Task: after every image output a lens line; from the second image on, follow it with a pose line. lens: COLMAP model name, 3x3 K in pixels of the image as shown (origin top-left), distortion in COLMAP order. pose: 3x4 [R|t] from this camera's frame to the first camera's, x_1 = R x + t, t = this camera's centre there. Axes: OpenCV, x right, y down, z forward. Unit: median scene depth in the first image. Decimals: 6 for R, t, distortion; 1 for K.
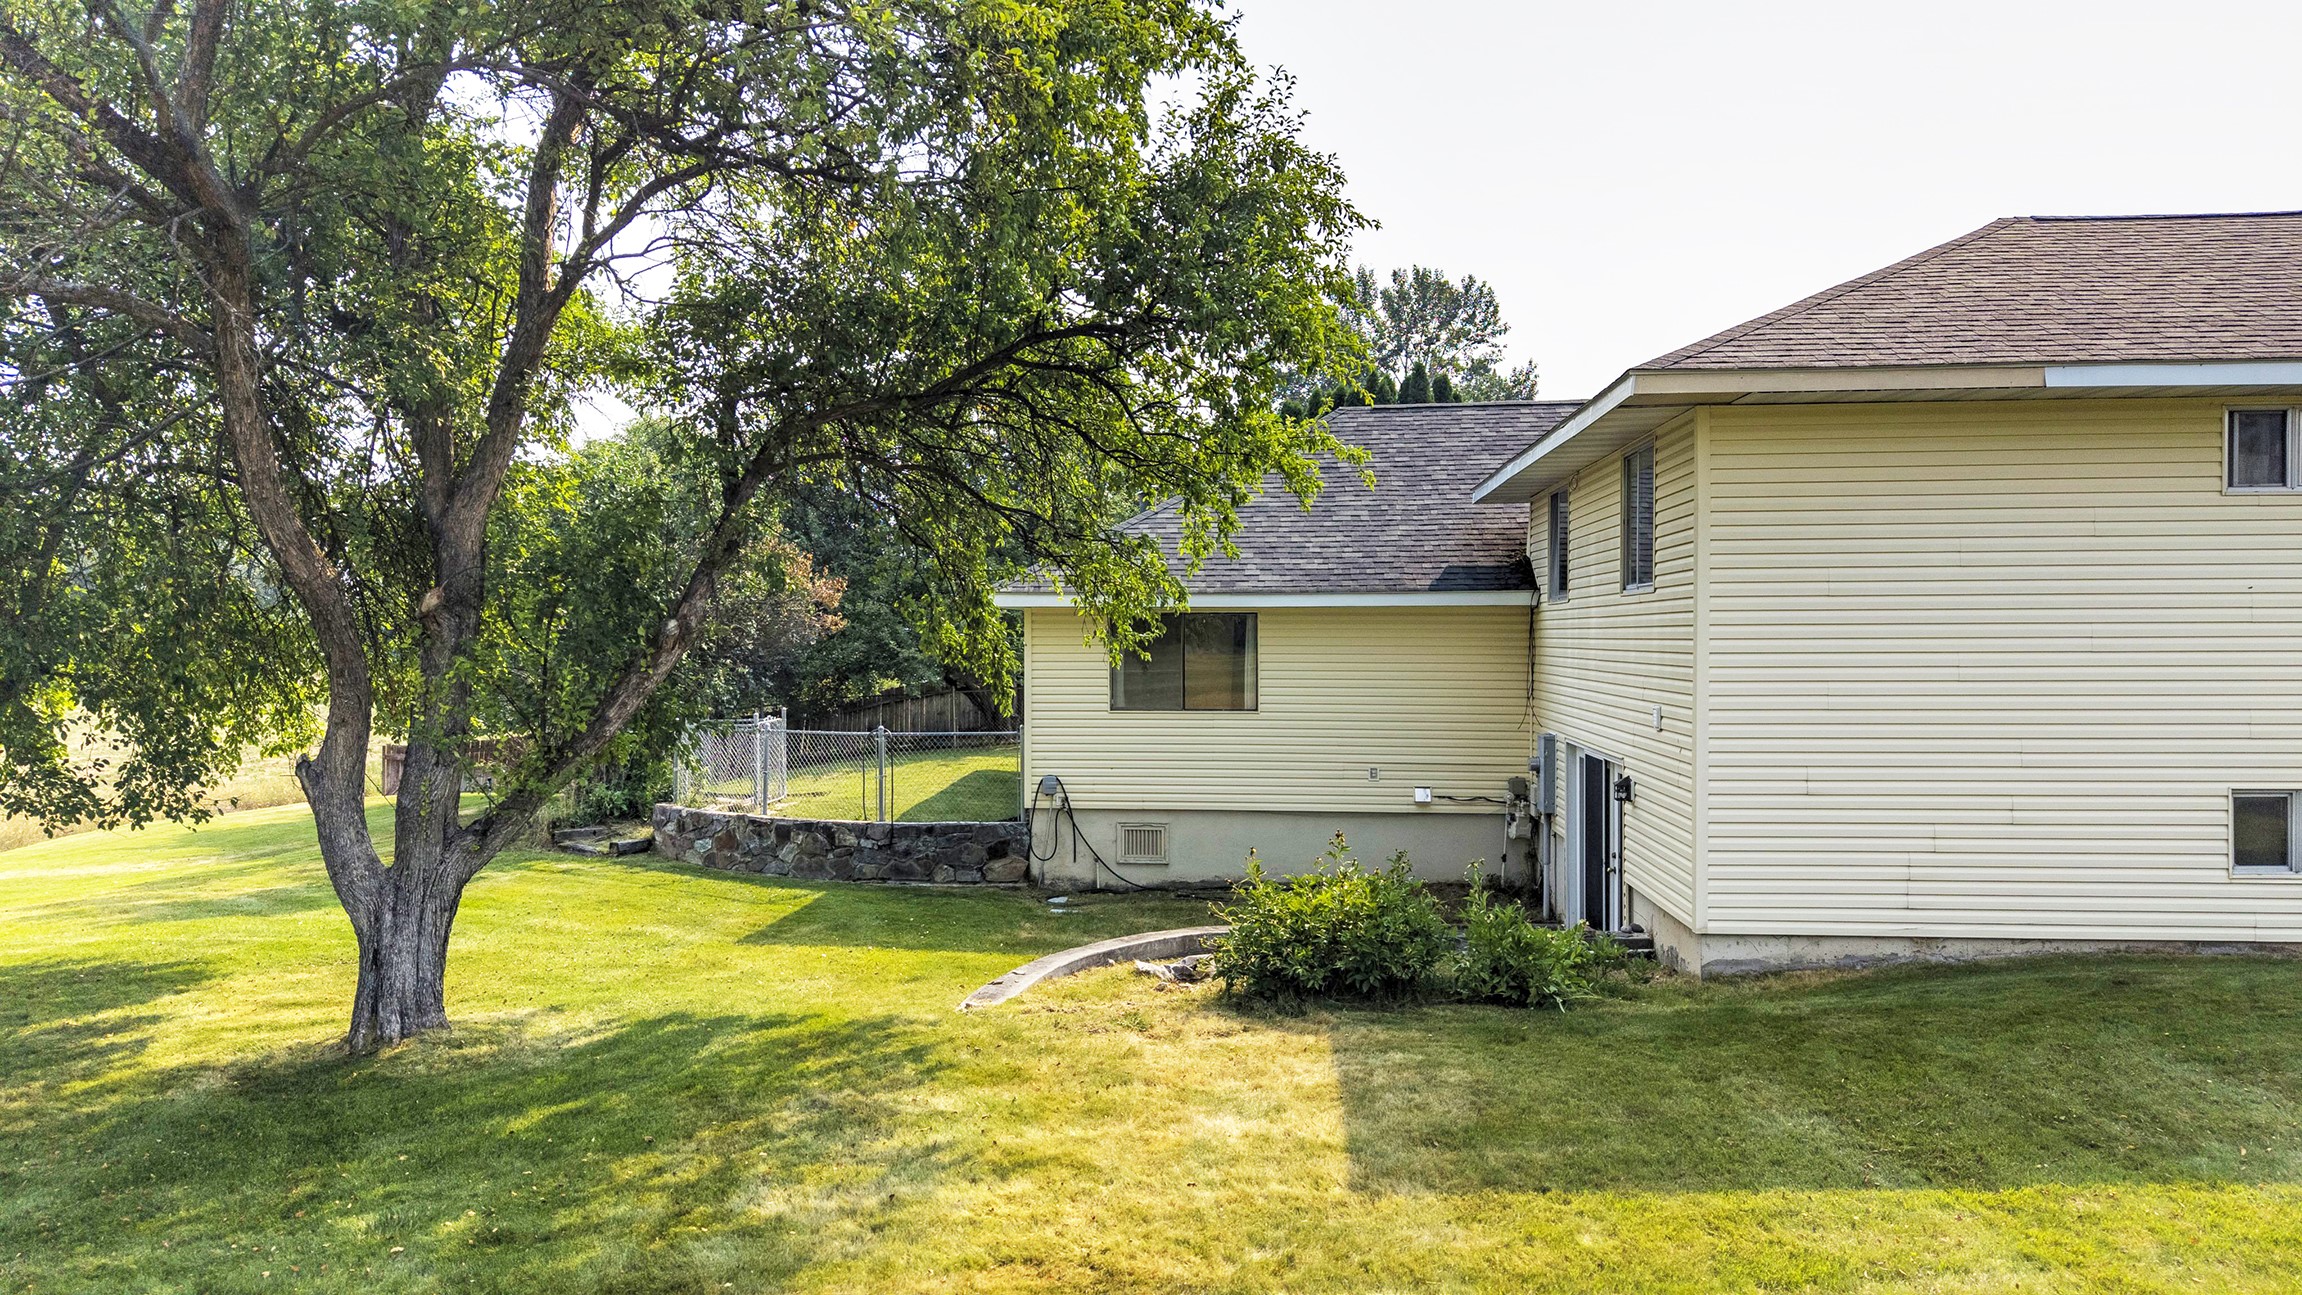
lens RADIAL K [[1545.0, 0, 1148.0], [0, 1545.0, 641.9], [0, 0, 1]] dist [0.040306, -0.045618]
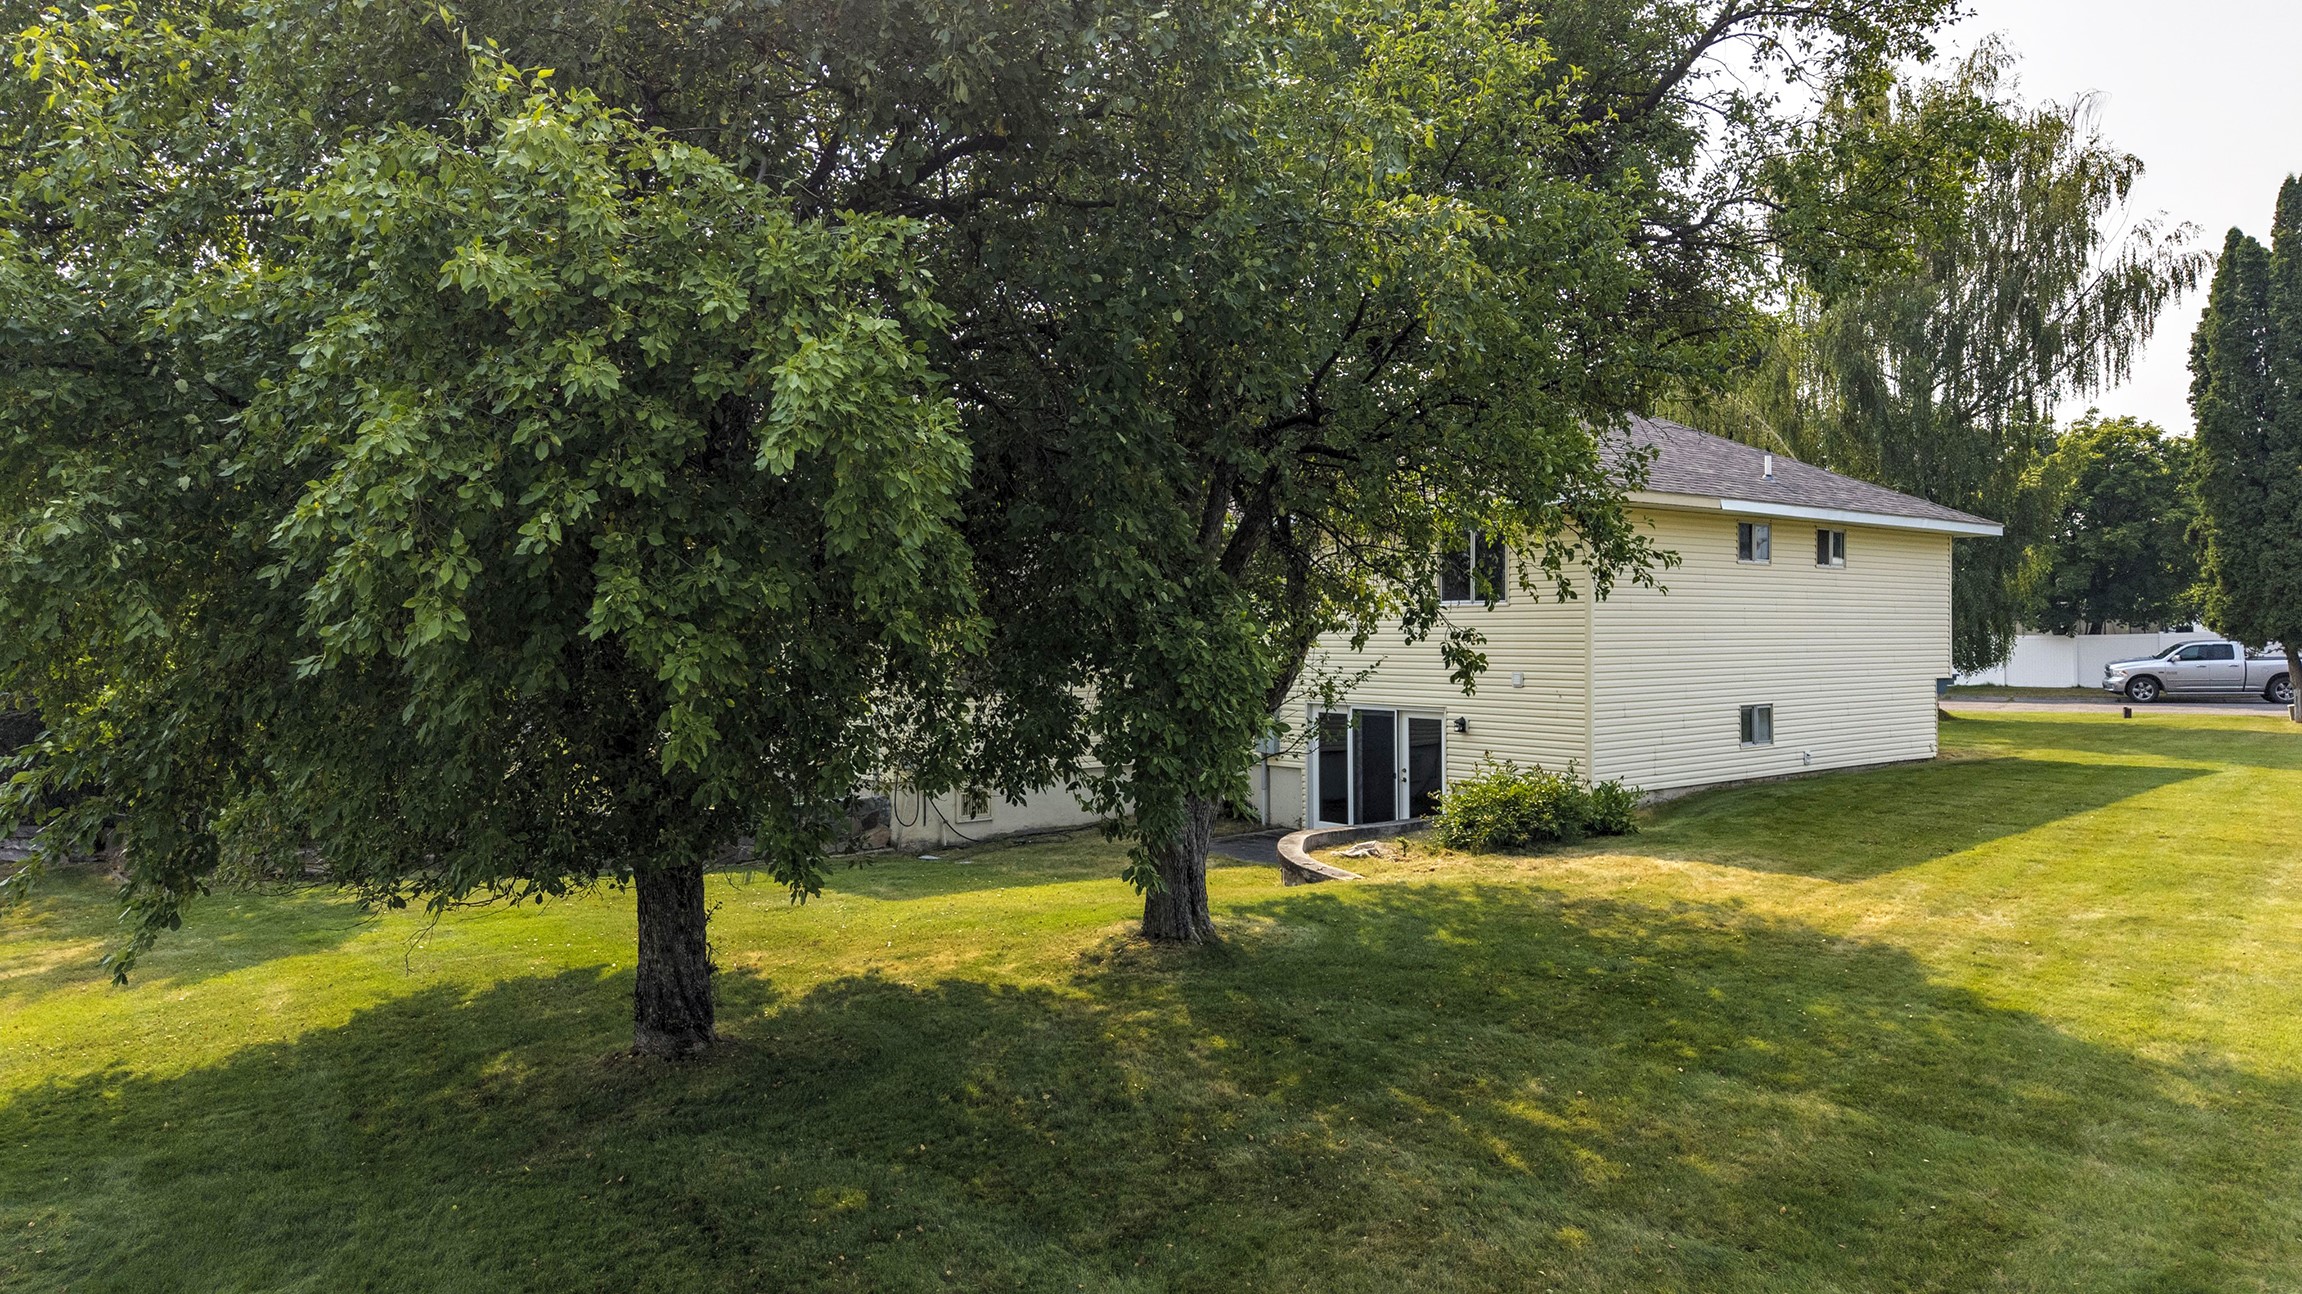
lens RADIAL K [[1545.0, 0, 1152.7], [0, 1545.0, 643.6], [0, 0, 1]] dist [0.040306, -0.045618]
pose [[0.734961, -0.008467, 0.678057, -0.728171], [0.006311, 0.999964, 0.005646, -0.003233], [-0.678080, 0.000129, 0.734988, 0.009652]]
